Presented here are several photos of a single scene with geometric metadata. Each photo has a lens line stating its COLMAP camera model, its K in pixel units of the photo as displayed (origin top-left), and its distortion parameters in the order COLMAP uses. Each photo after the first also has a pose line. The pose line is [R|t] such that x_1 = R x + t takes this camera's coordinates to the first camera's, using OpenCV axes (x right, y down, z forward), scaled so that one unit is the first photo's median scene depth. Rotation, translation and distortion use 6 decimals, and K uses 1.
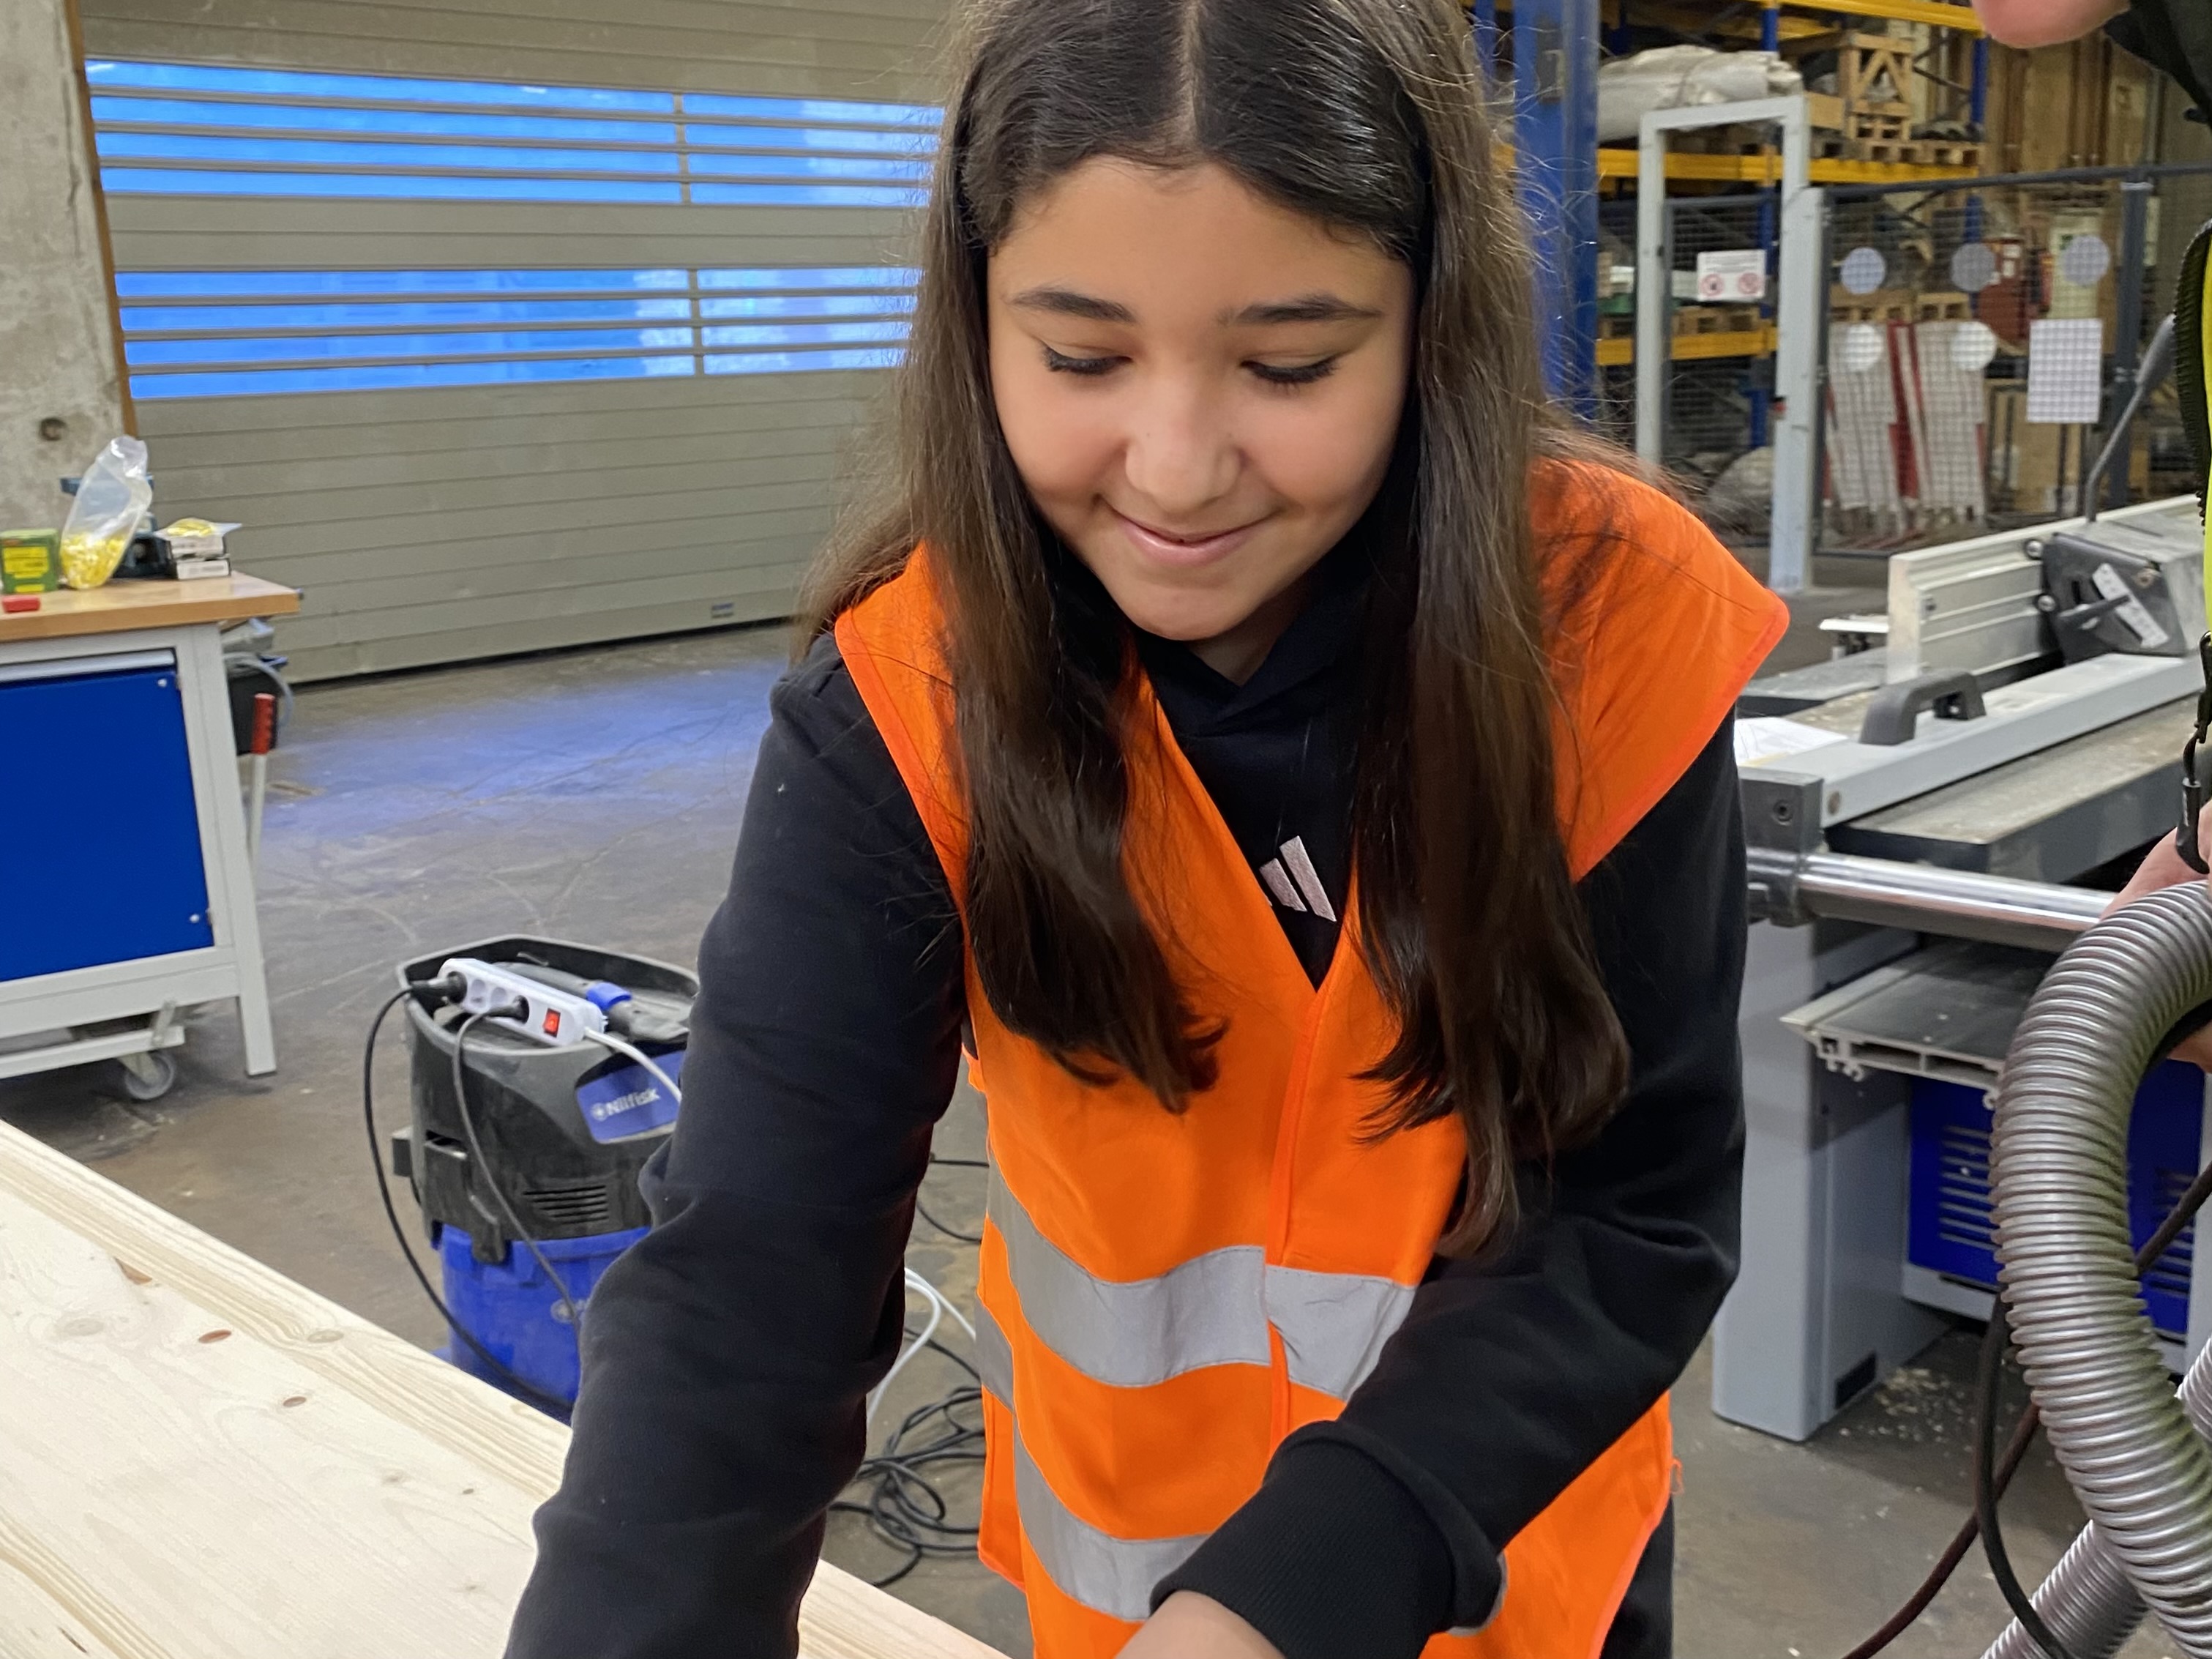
lens RADIAL K [[2253.9, 0, 1119.9], [0, 2253.9, 836.6], [0, 0, 1]] dist [0.014411, 0.000000]
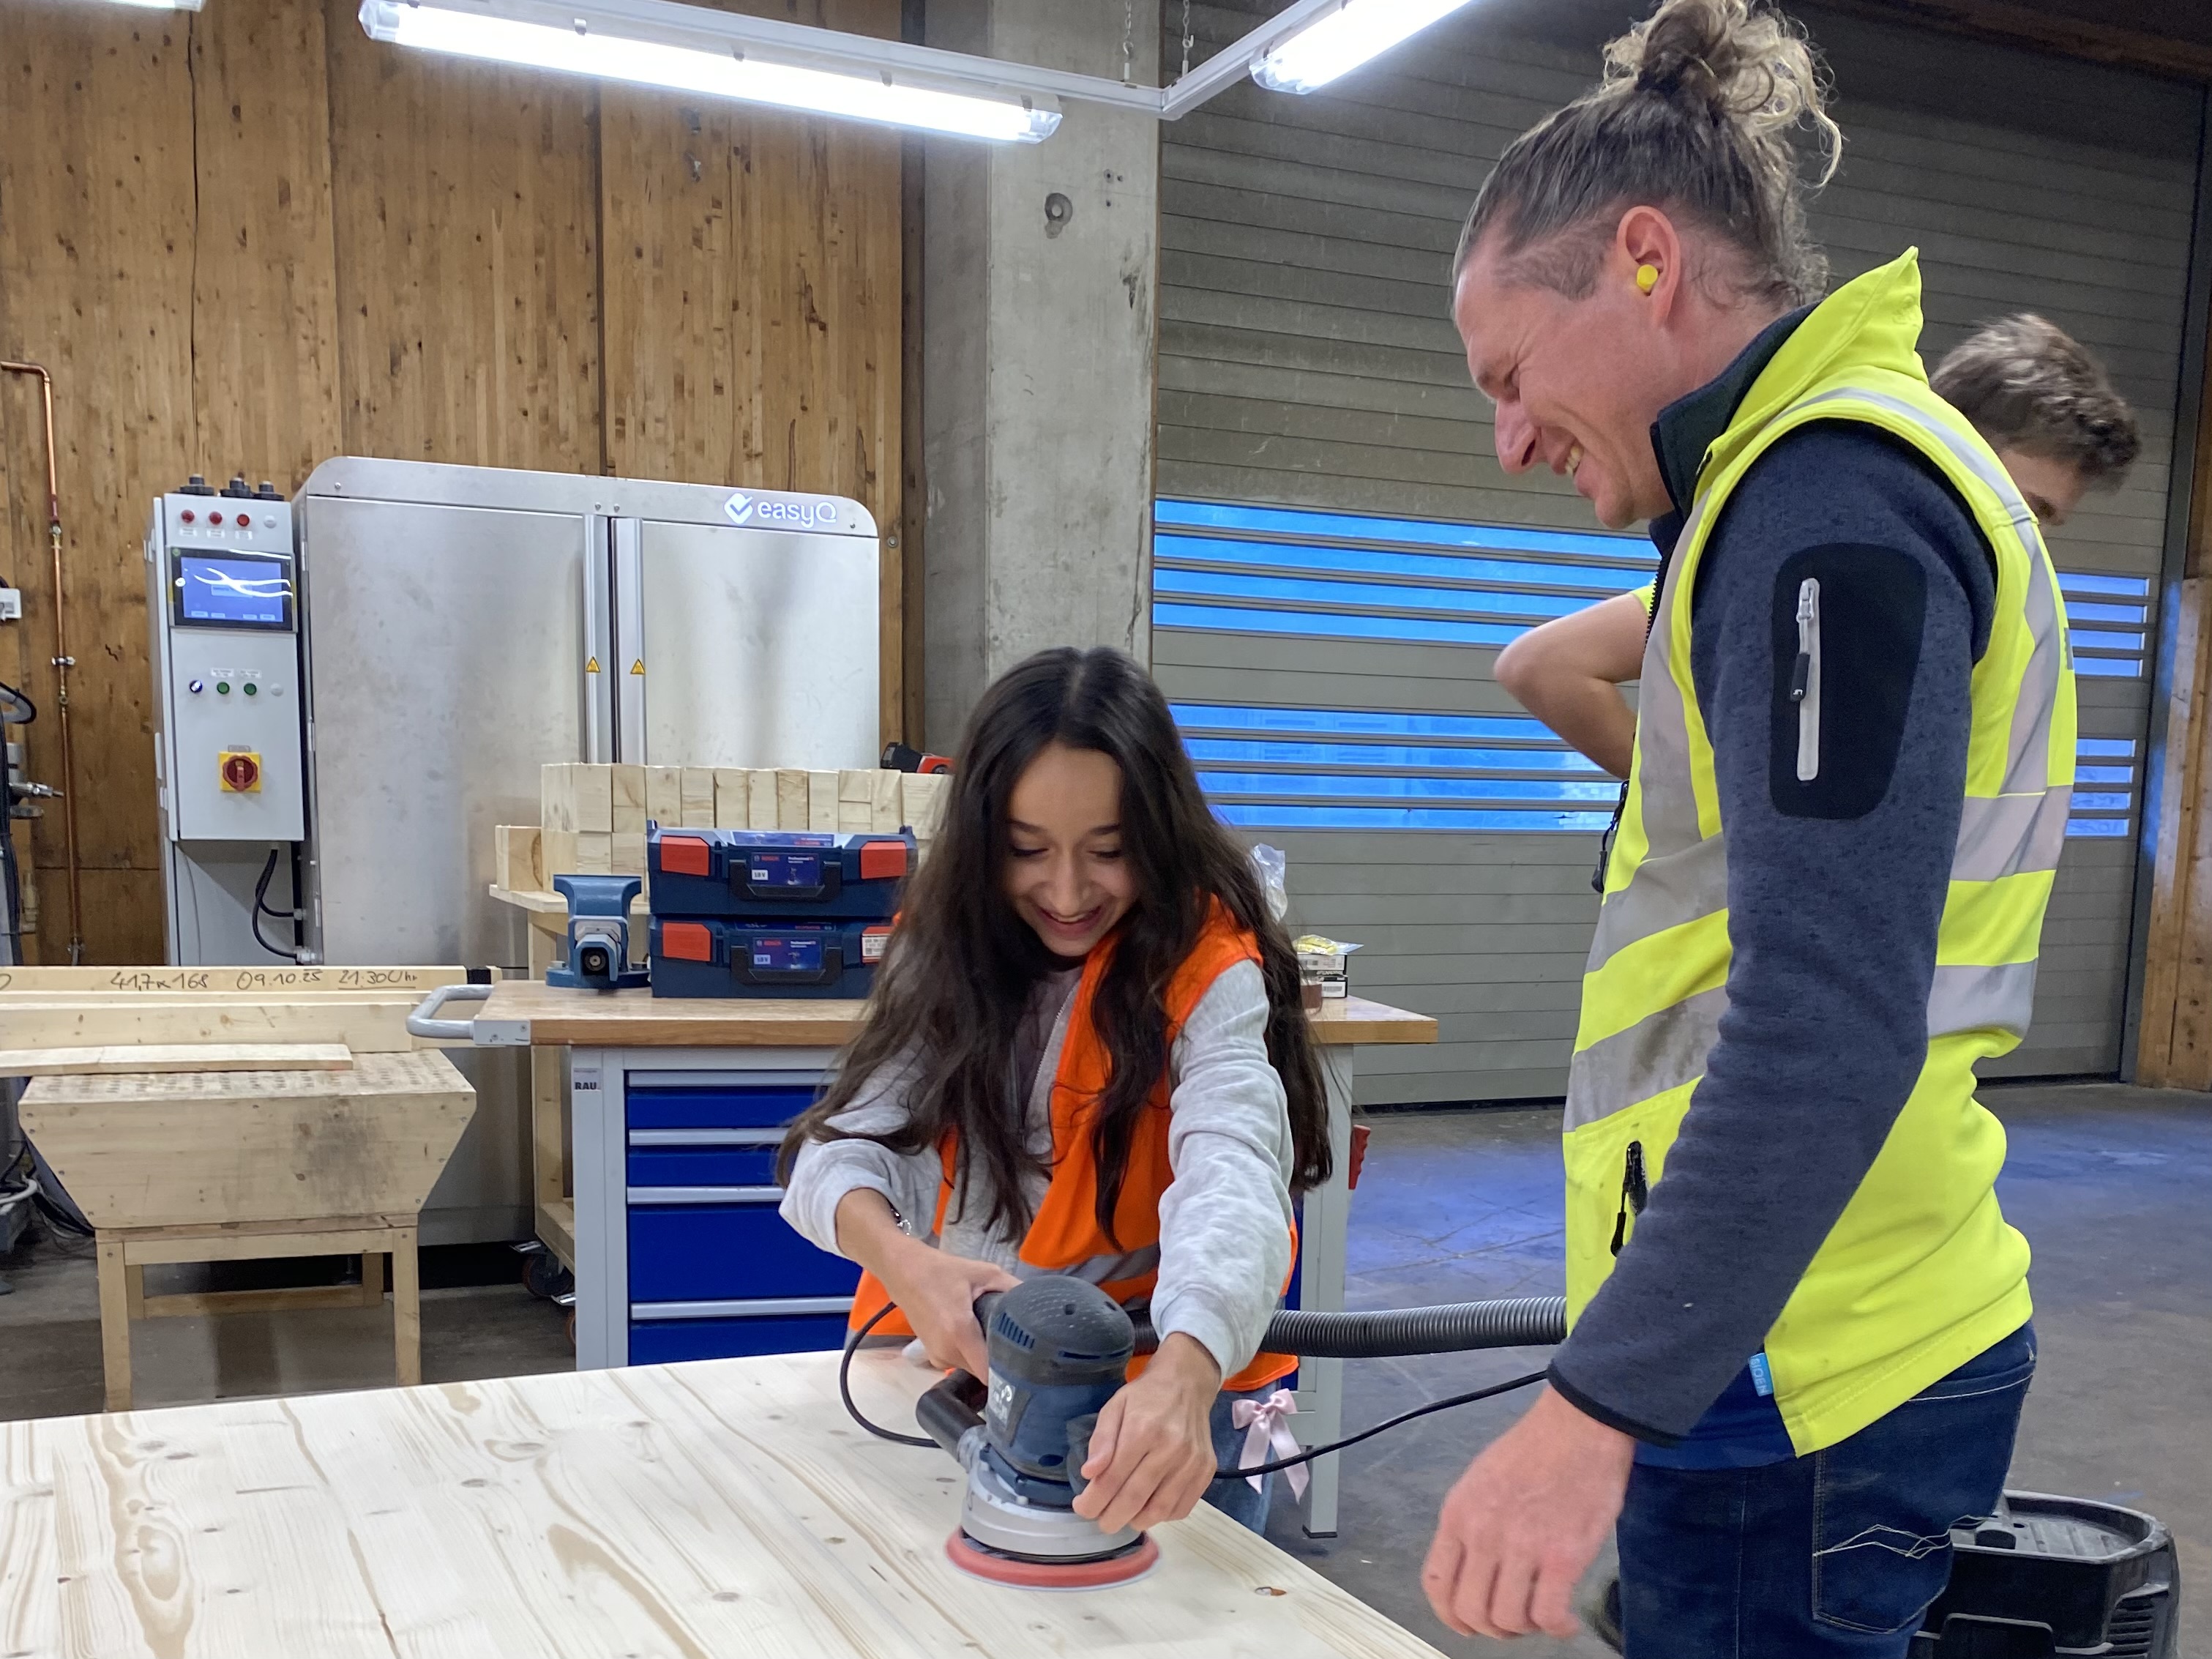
lens RADIAL K [[2253.9, 0, 1133.7], [0, 2253.9, 1169.6], [0, 0, 1]] dist [0.014411, 0.000000]
pose [[0.933981, 0.108387, -0.340487, -0.087740], [-0.128364, 0.991050, -0.036633, 0.000827], [0.333470, 0.077921, 0.939535, 0.057563]]
